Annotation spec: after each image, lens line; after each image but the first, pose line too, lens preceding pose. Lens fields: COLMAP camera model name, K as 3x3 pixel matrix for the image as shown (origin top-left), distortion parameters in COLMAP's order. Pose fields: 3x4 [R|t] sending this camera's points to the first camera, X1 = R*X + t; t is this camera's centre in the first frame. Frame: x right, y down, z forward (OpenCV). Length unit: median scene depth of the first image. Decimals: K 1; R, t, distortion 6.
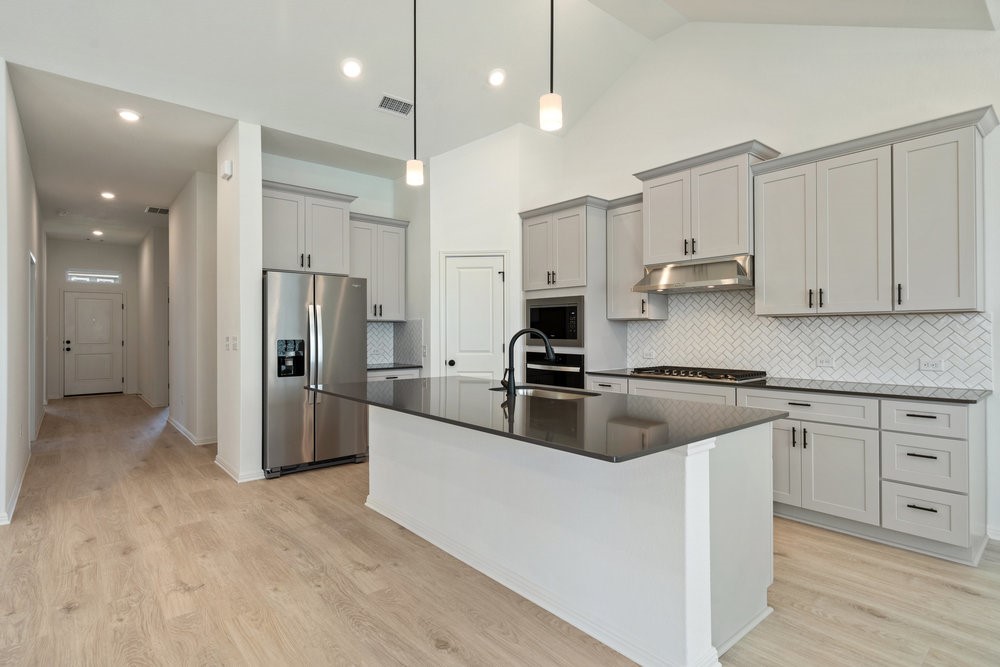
lens RADIAL K [[505.7, 0, 501.0], [0, 505.7, 330.3], [0, 0, 1]] dist [0.001619, 0.000981]
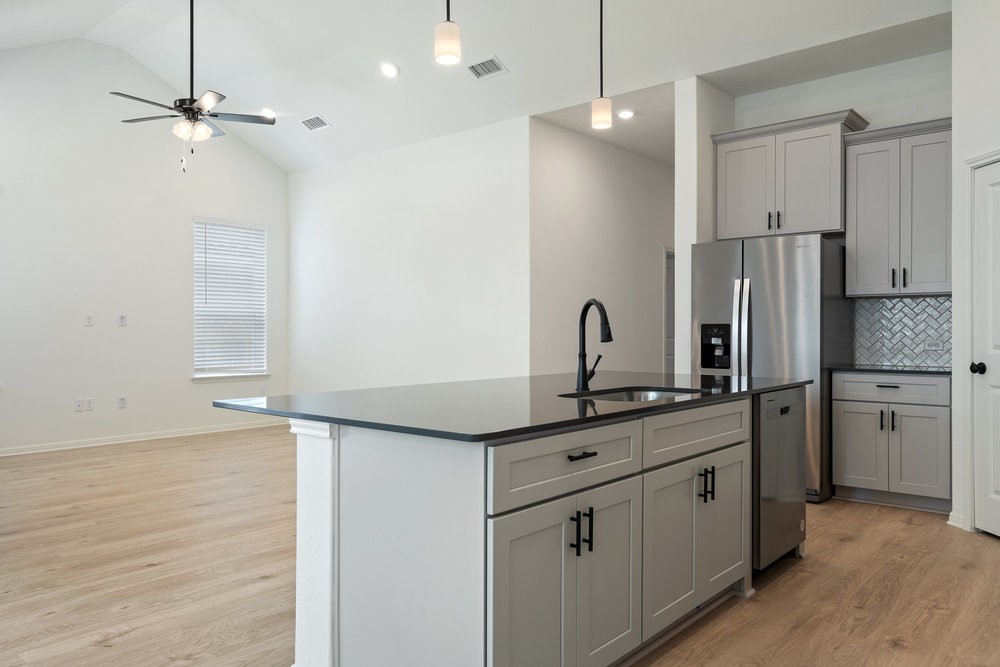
lens RADIAL K [[722.1, 0, 497.6], [0, 722.1, 332.3], [0, 0, 1]] dist [0.005569, -0.001841]
pose [[0.153755, 0.004341, -0.988100, 0.714615], [0.004980, 0.999974, 0.005168, 0.025811], [0.988097, -0.005715, 0.153729, 0.486344]]
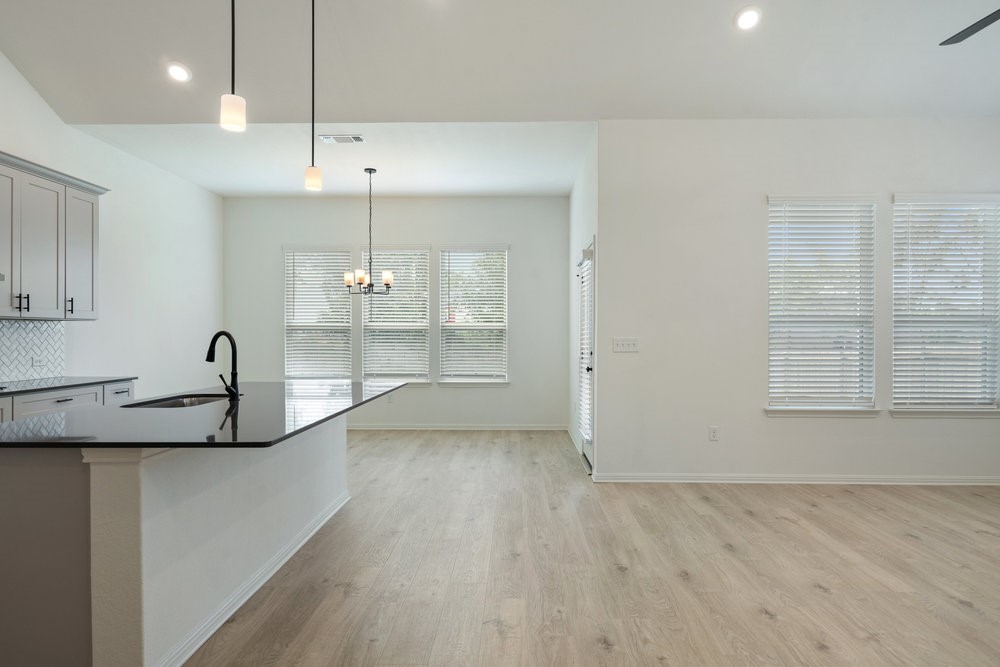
lens RADIAL K [[593.6, 0, 504.1], [0, 593.6, 336.3], [0, 0, 1]] dist [0.004715, 0.000615]
pose [[-0.747498, -0.000041, 0.664265, -0.761888], [-0.001652, 0.999997, -0.001797, 0.005678], [-0.664263, -0.002440, -0.747495, 1.026423]]
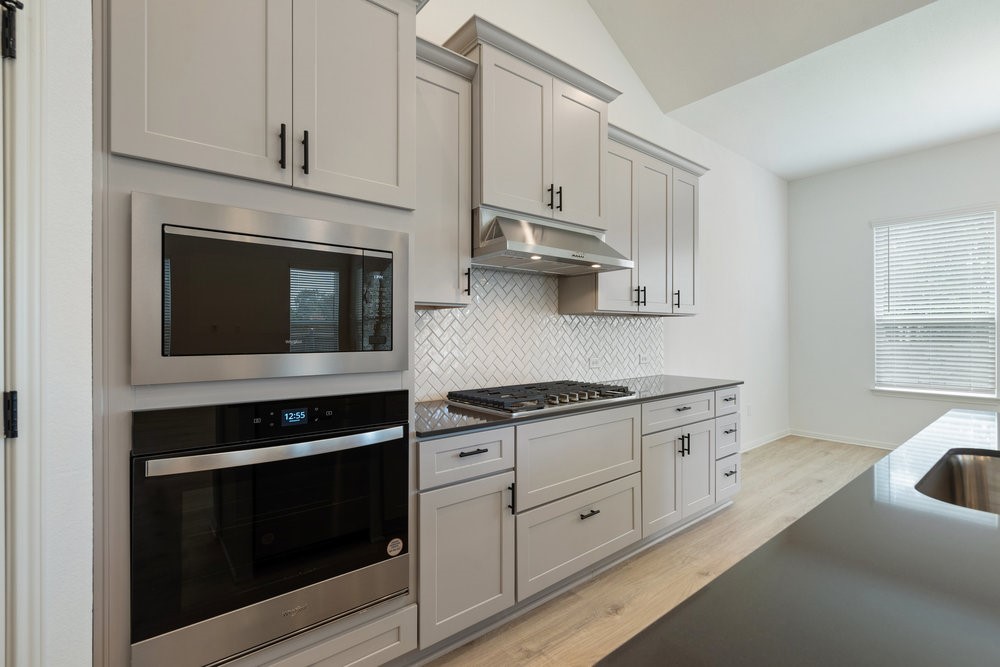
lens RADIAL K [[456.2, 0, 500.6], [0, 456.2, 332.3], [0, 0, 1]] dist [-0.005579, 0.003796]
pose [[0.024417, 0.002178, 0.999699, -0.196545], [-0.001594, 0.999996, -0.002140, 0.005901], [-0.999701, -0.001542, 0.024420, 1.012682]]
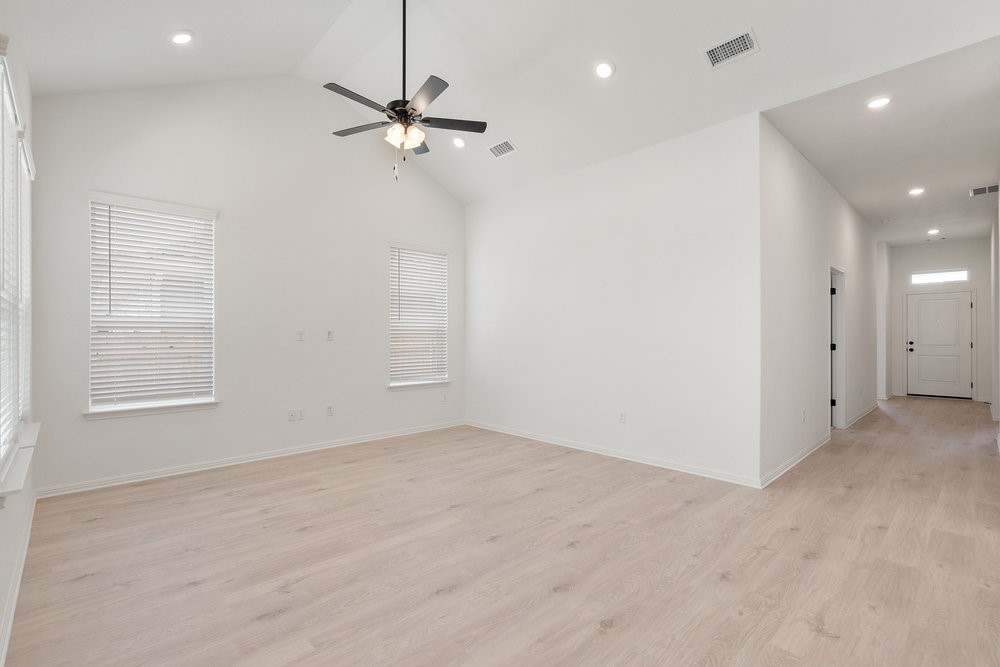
lens RADIAL K [[454.5, 0, 500.1], [0, 454.5, 337.5], [0, 0, 1]] dist [-0.002239, 0.001023]
pose [[0.055758, 0.004878, -0.998432, 0.069460], [0.006727, 0.999964, 0.005261, 0.003607], [0.998422, -0.007010, 0.055723, 0.241895]]
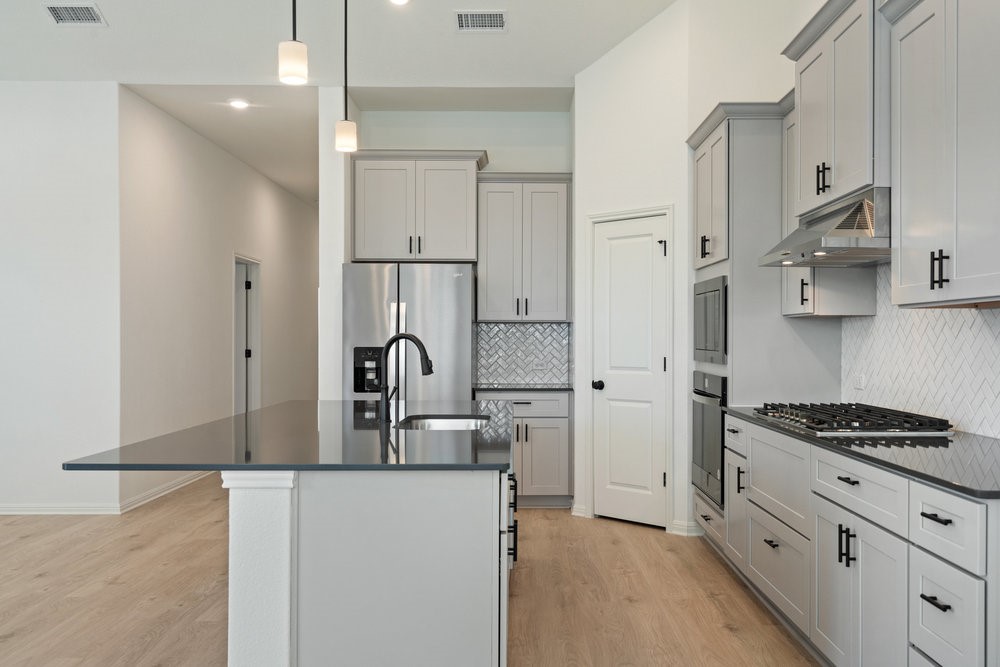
lens RADIAL K [[878.8, 0, 535.0], [0, 878.8, 347.6], [0, 0, 1]] dist [0.008162, -0.006818]
pose [[0.774281, 0.009740, -0.632767, 0.696459], [-0.000490, 0.999890, 0.014792, -0.000842], [0.632842, -0.011143, 0.774201, 0.087403]]
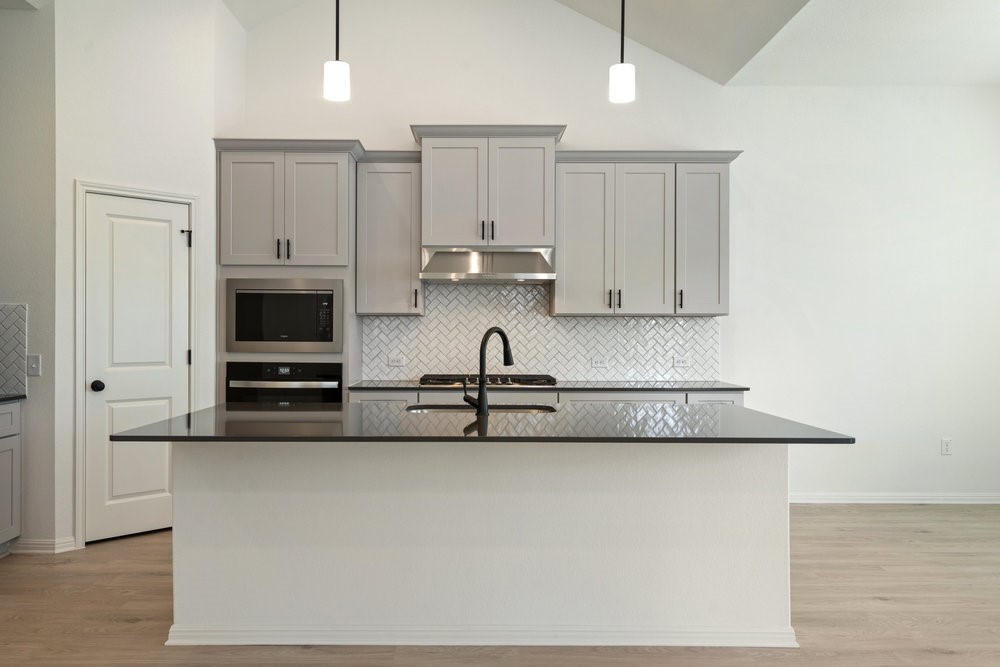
lens RADIAL K [[773.6, 0, 477.2], [0, 773.6, 333.8], [0, 0, 1]] dist [-0.001681, 0.004091]
pose [[0.645637, 0.001998, 0.763642, -0.593986], [-0.006843, 0.999972, 0.003169, 0.002661], [-0.763614, -0.007271, 0.645632, 0.175637]]
